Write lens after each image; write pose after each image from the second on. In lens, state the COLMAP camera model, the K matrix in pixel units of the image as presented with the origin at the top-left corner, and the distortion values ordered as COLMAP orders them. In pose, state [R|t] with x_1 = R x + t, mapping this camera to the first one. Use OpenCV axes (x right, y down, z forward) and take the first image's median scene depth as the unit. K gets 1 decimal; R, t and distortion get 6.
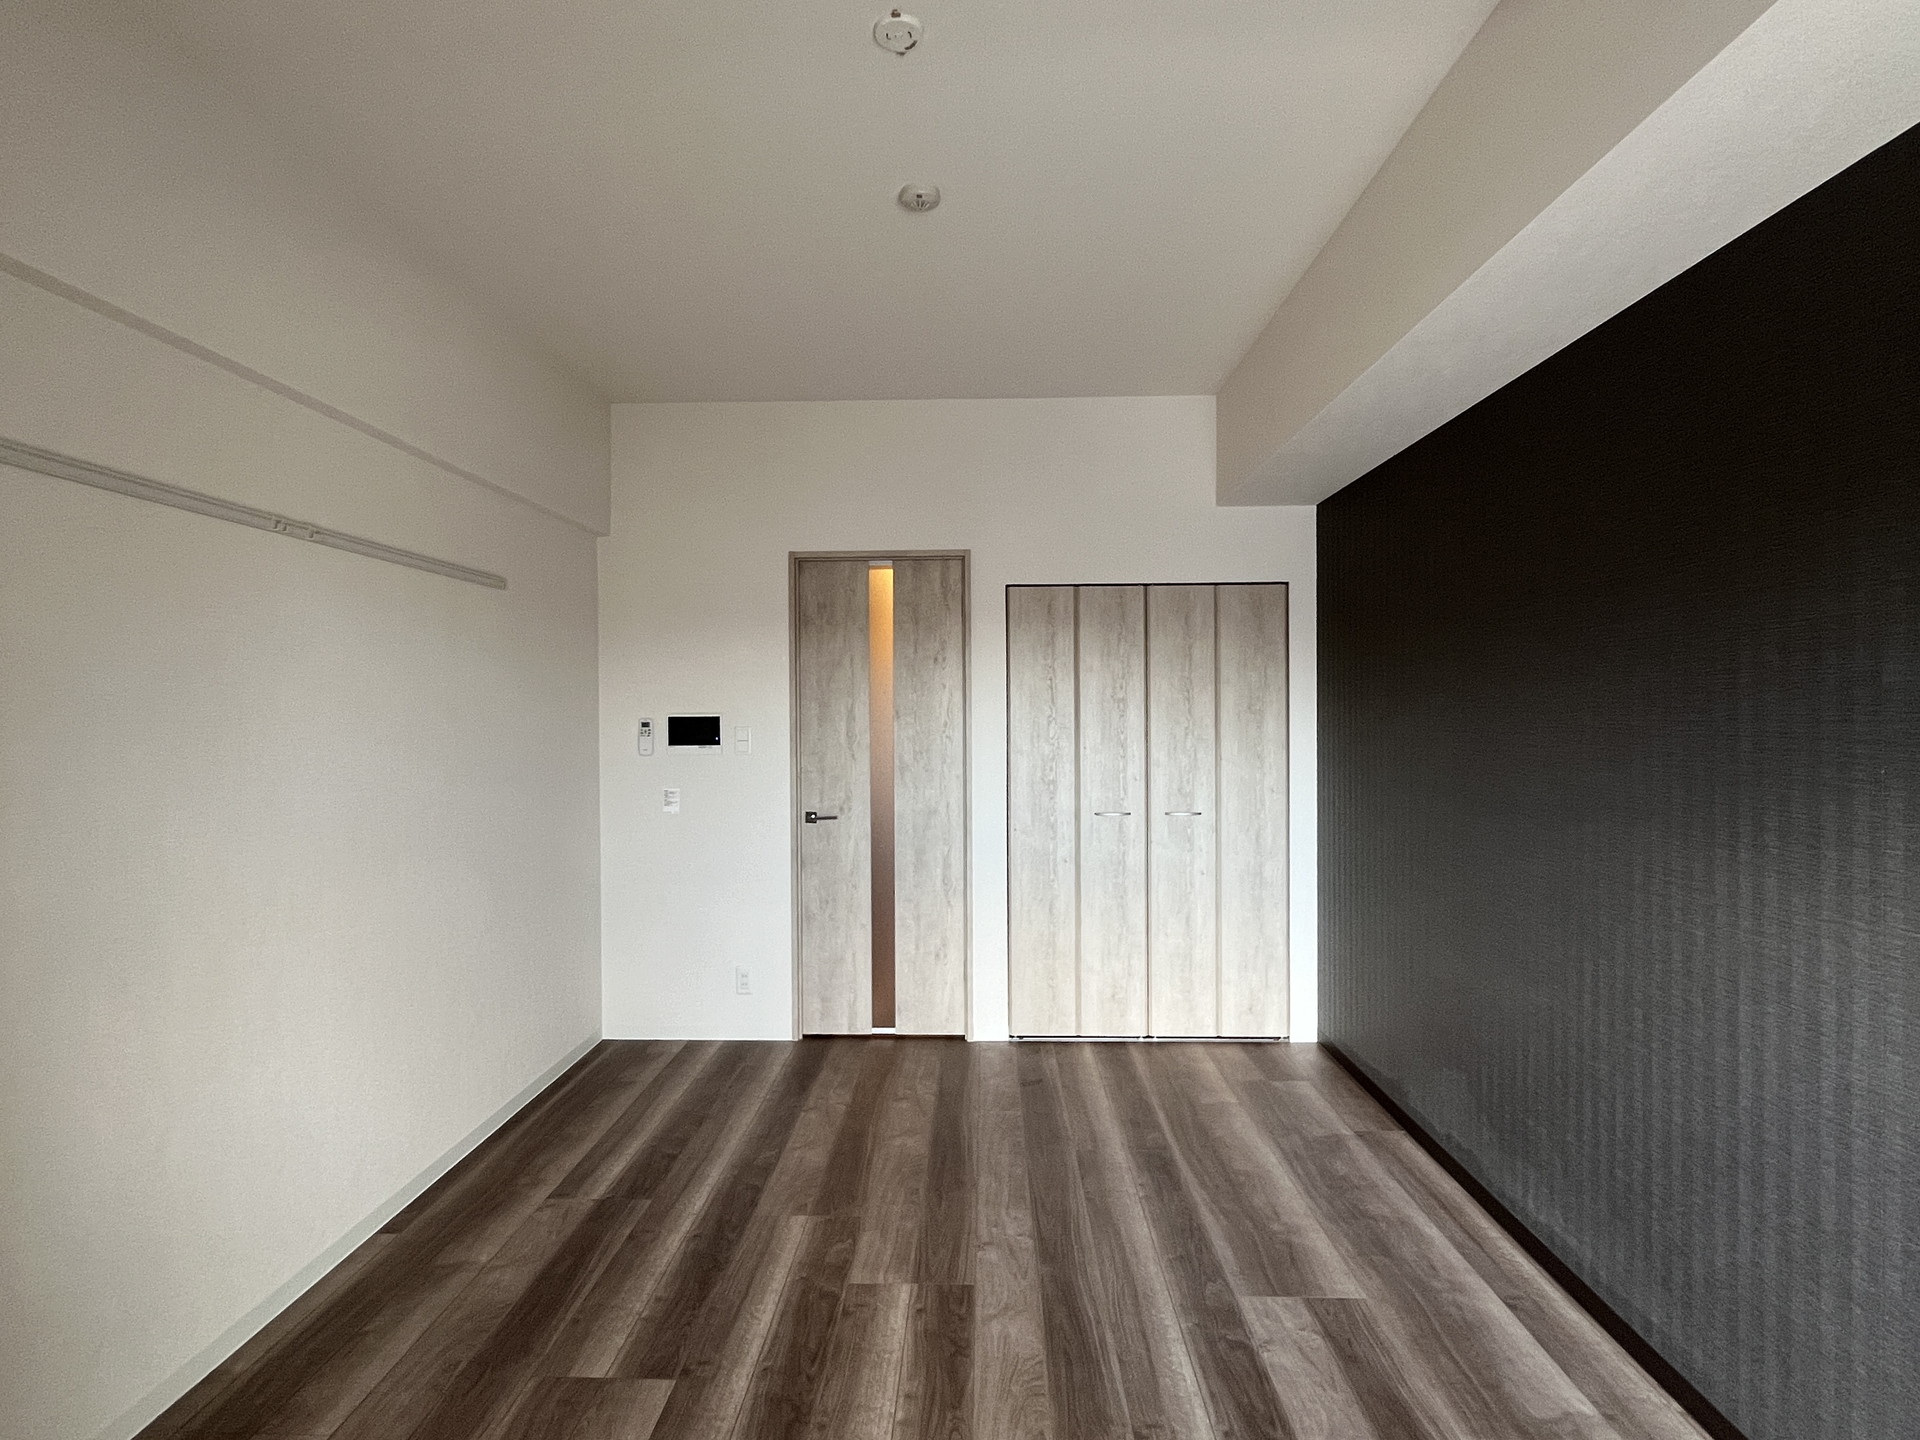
lens RADIAL K [[1007.4, 0, 955.4], [0, 1007.4, 719.1], [0, 0, 1]] dist [-0.004868, -0.000338]
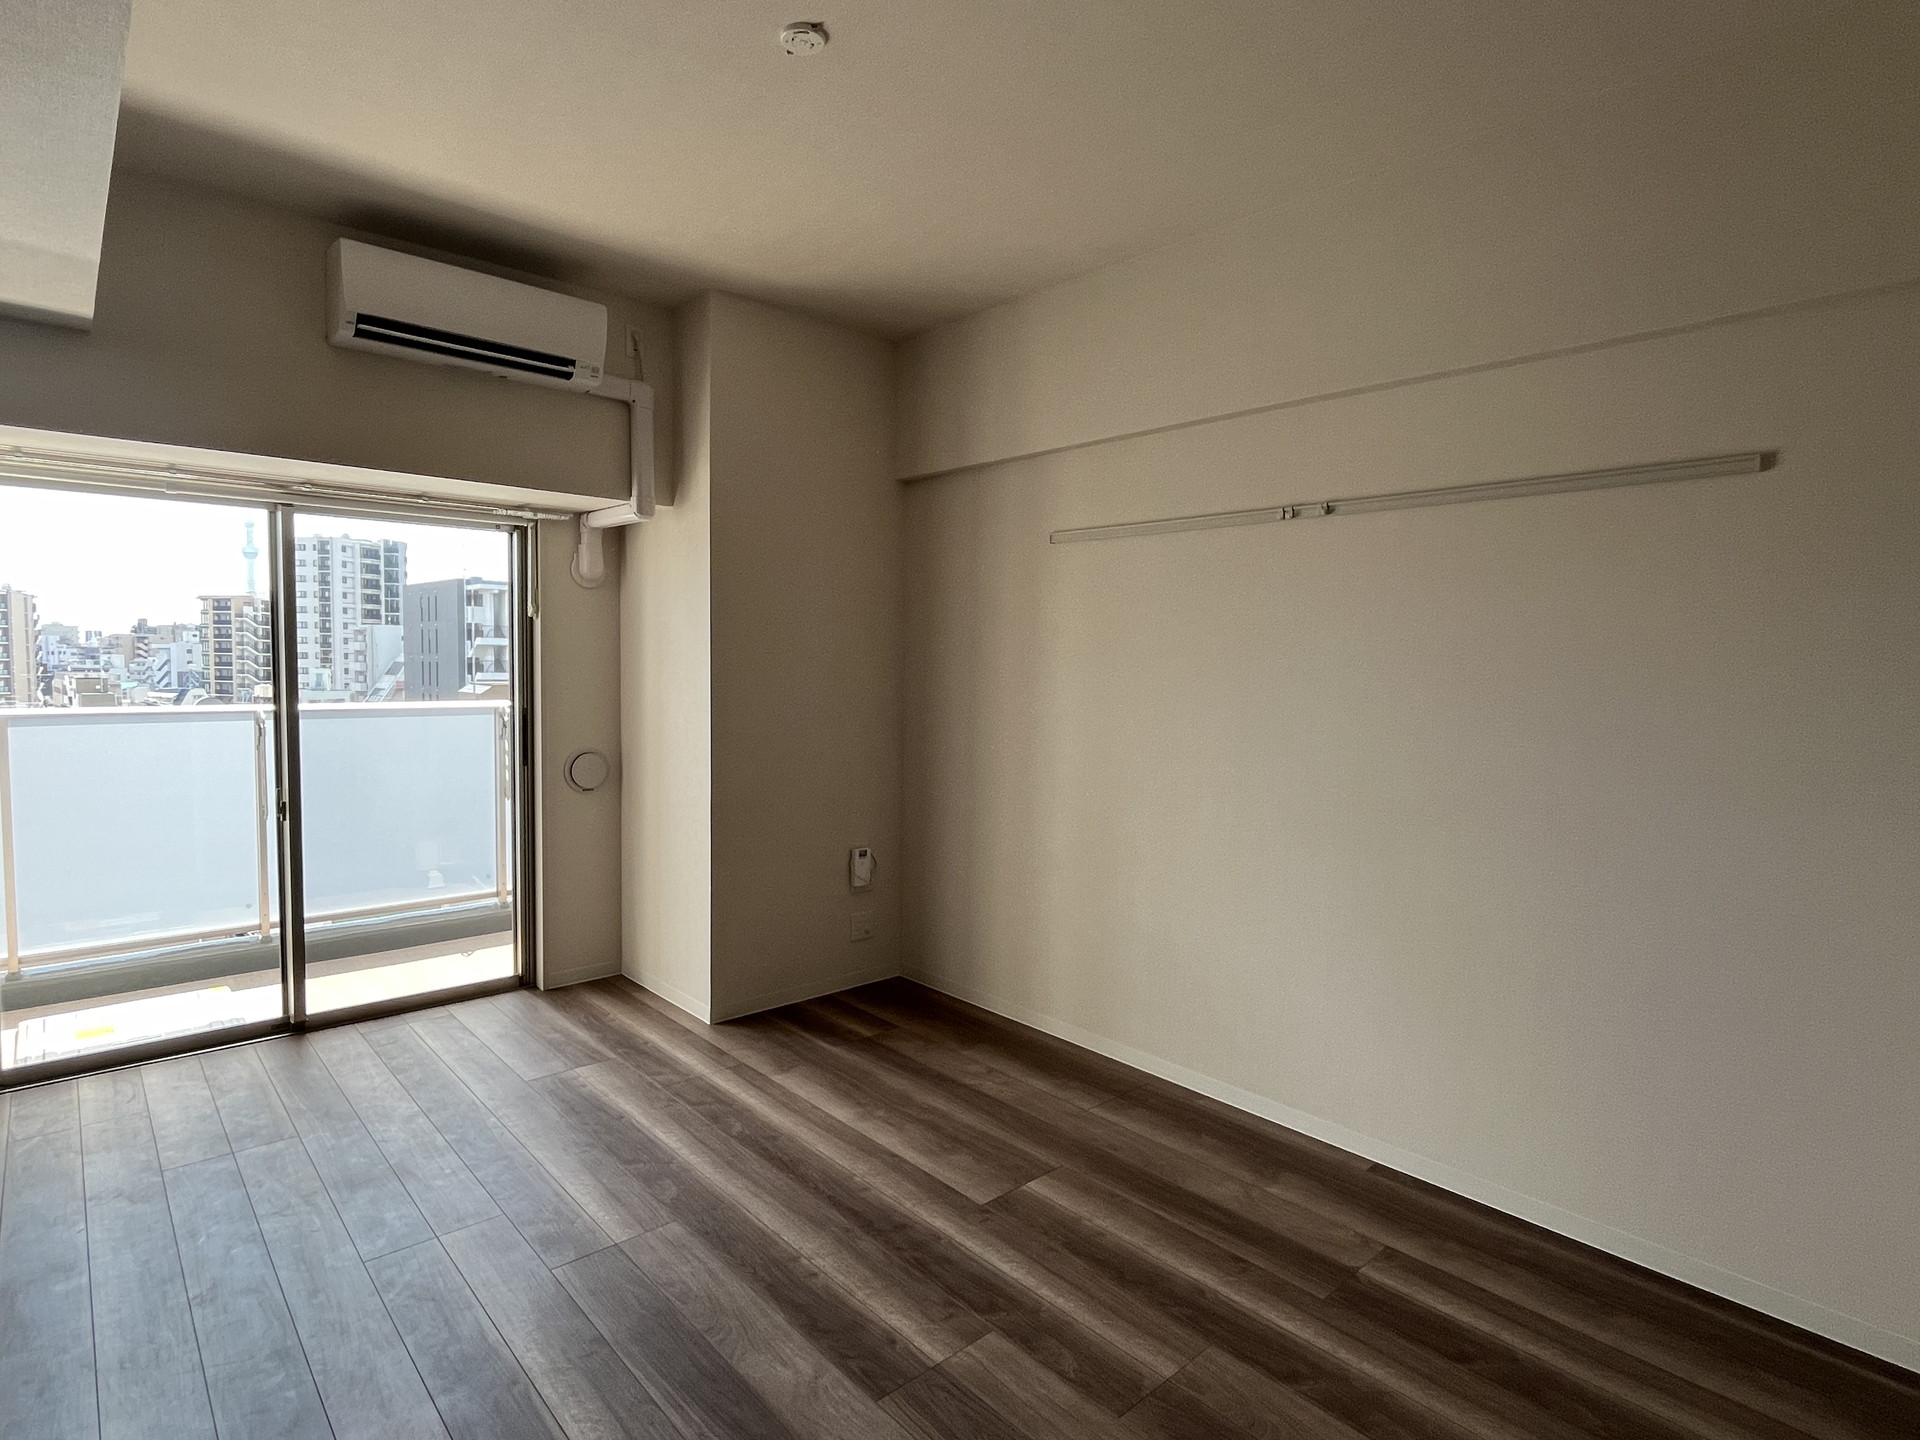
lens RADIAL K [[1007.4, 0, 955.4], [0, 1007.4, 719.1], [0, 0, 1]] dist [-0.004868, -0.000338]
pose [[-0.723129, 0.036022, -0.689773, 0.498790], [-0.017077, 0.997401, 0.069990, -0.015125], [0.690502, 0.062391, -0.720635, 1.599361]]
